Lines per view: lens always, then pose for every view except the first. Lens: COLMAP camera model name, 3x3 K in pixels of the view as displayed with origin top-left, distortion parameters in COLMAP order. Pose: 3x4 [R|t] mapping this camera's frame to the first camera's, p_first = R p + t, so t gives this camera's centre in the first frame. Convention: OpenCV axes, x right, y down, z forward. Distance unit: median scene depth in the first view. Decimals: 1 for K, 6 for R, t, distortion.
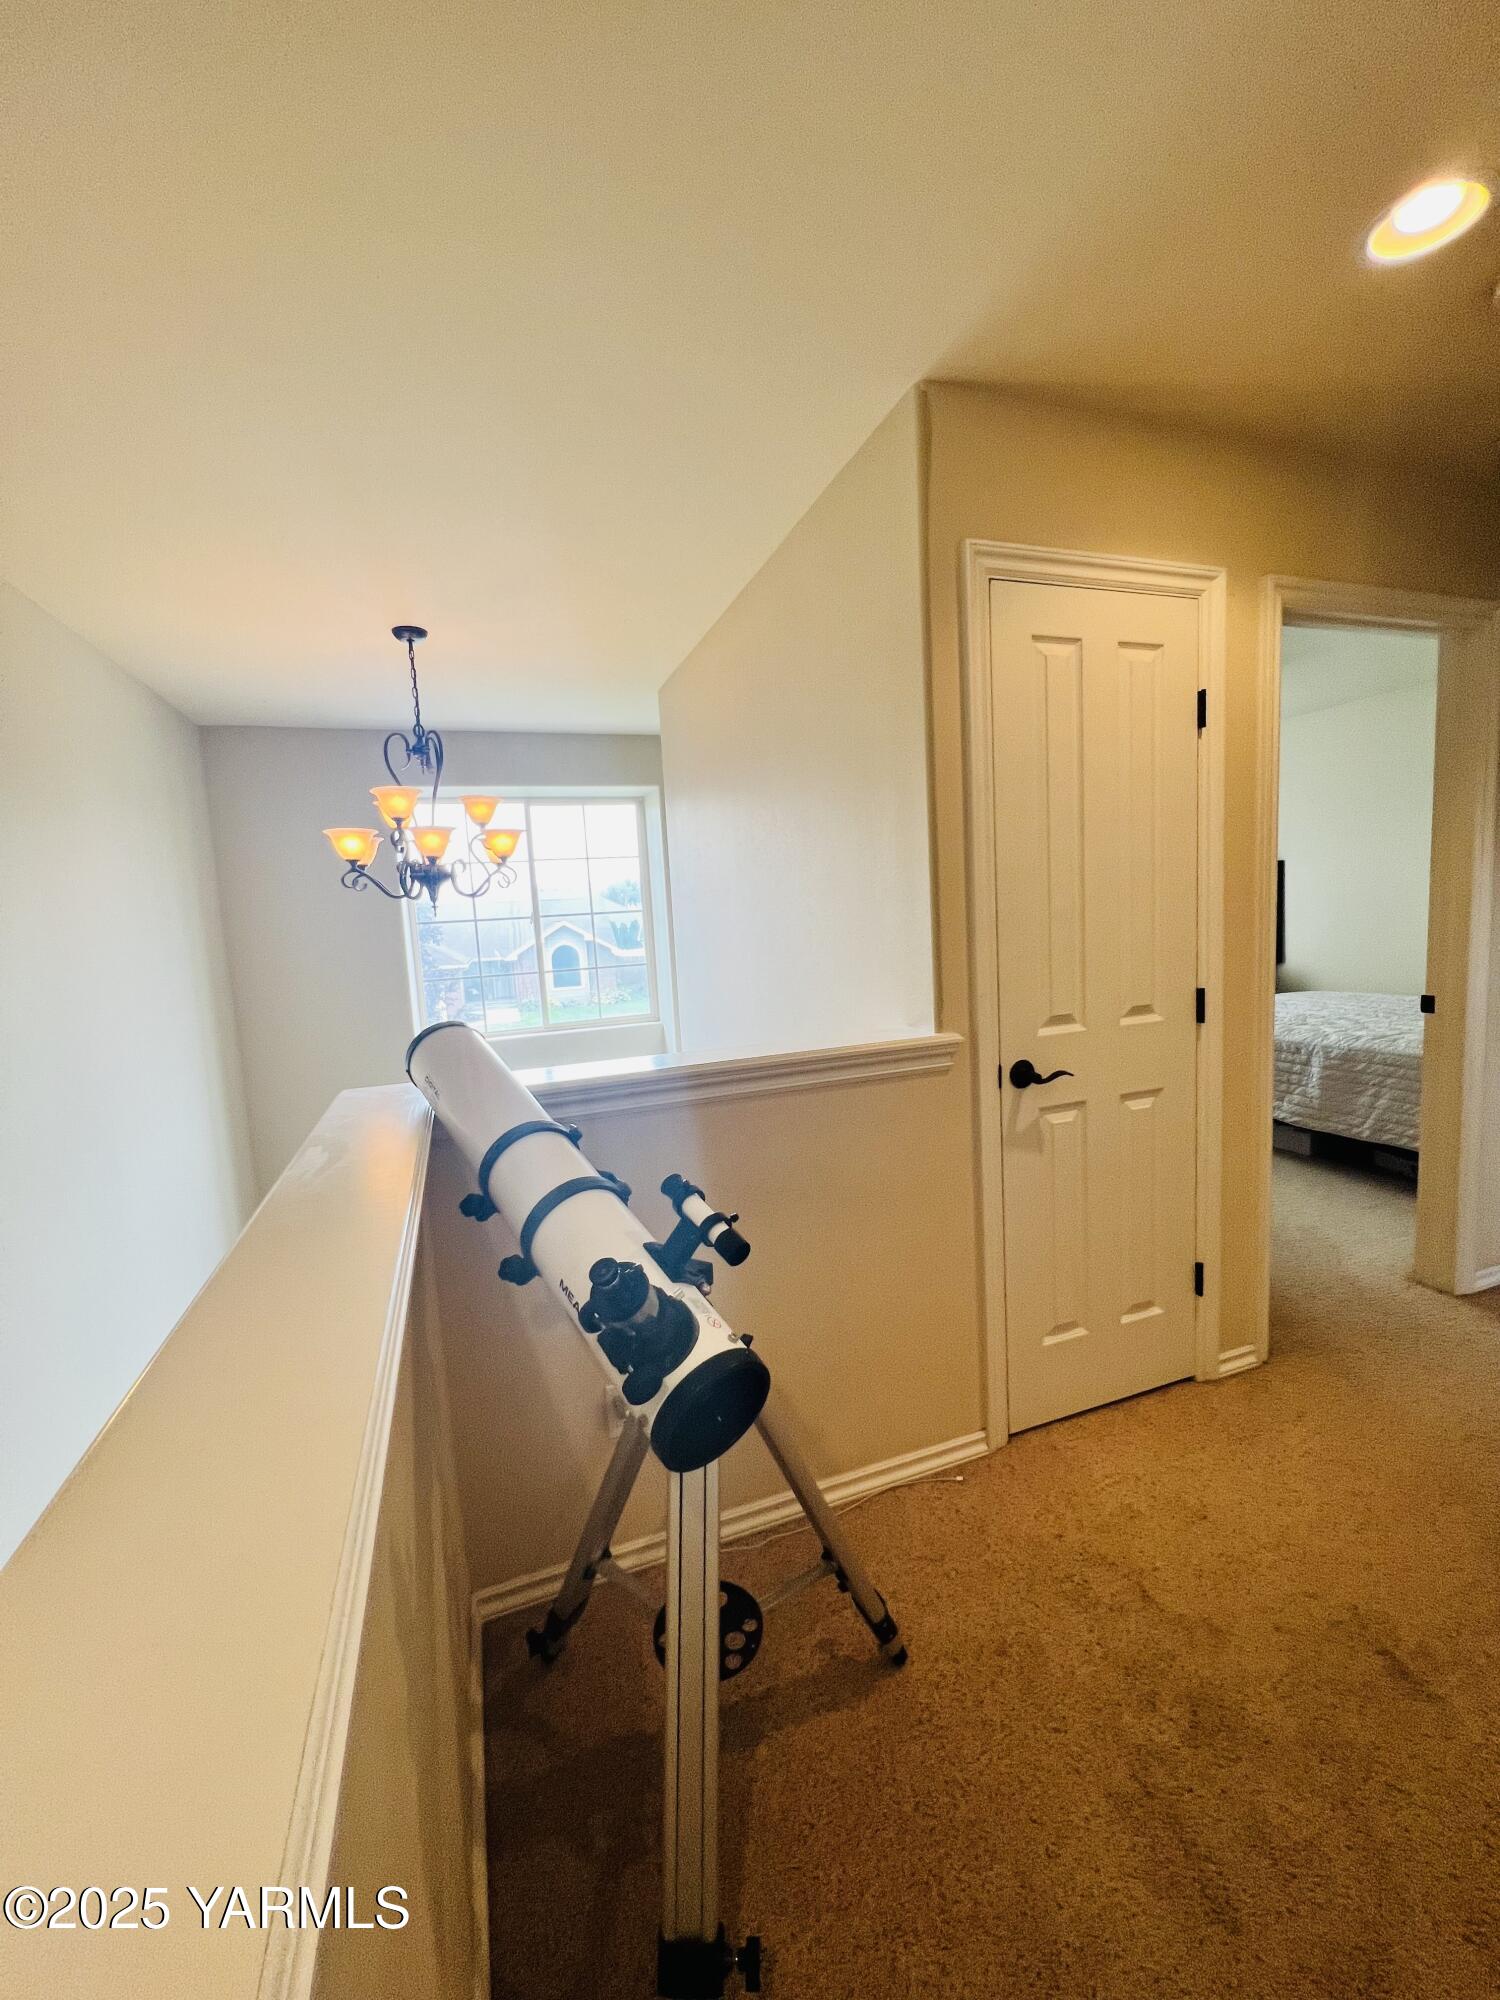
lens RADIAL K [[805.9, 0, 750.0], [0, 805.9, 1000.0], [0, 0, 1]] dist [-0.000261, 0.000370]
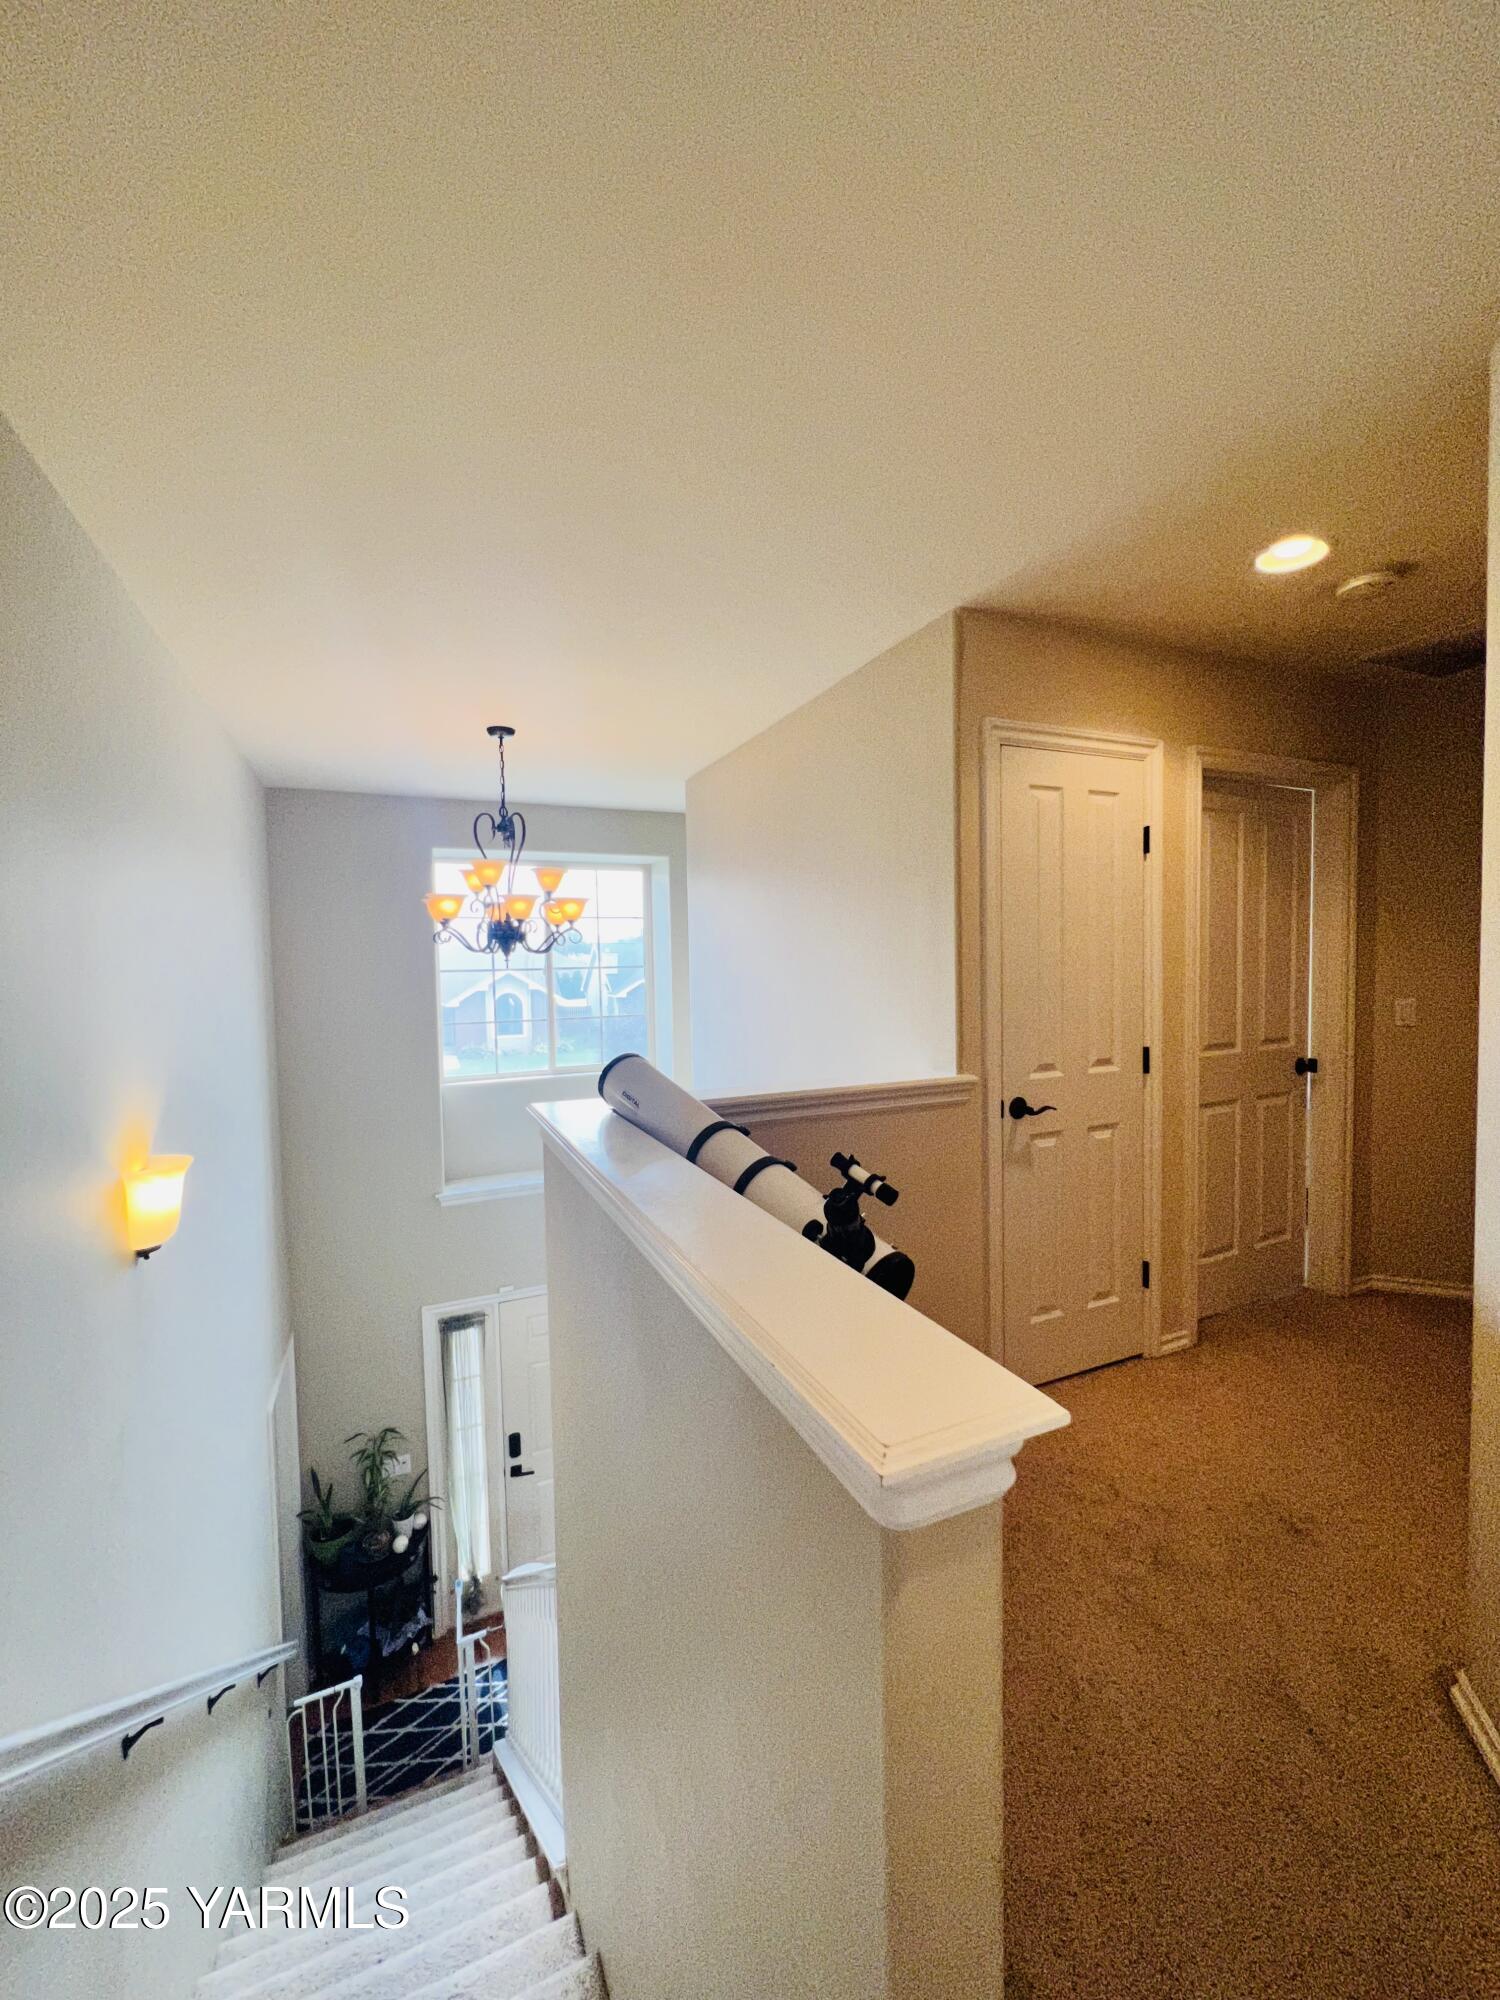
lens RADIAL K [[805.9, 0, 750.0], [0, 805.9, 1000.0], [0, 0, 1]] dist [-0.000261, 0.000370]
pose [[0.996498, 0.032836, 0.076904, -0.200125], [-0.027523, 0.997227, -0.069145, 0.018800], [-0.078962, 0.066786, 0.994638, -0.277985]]
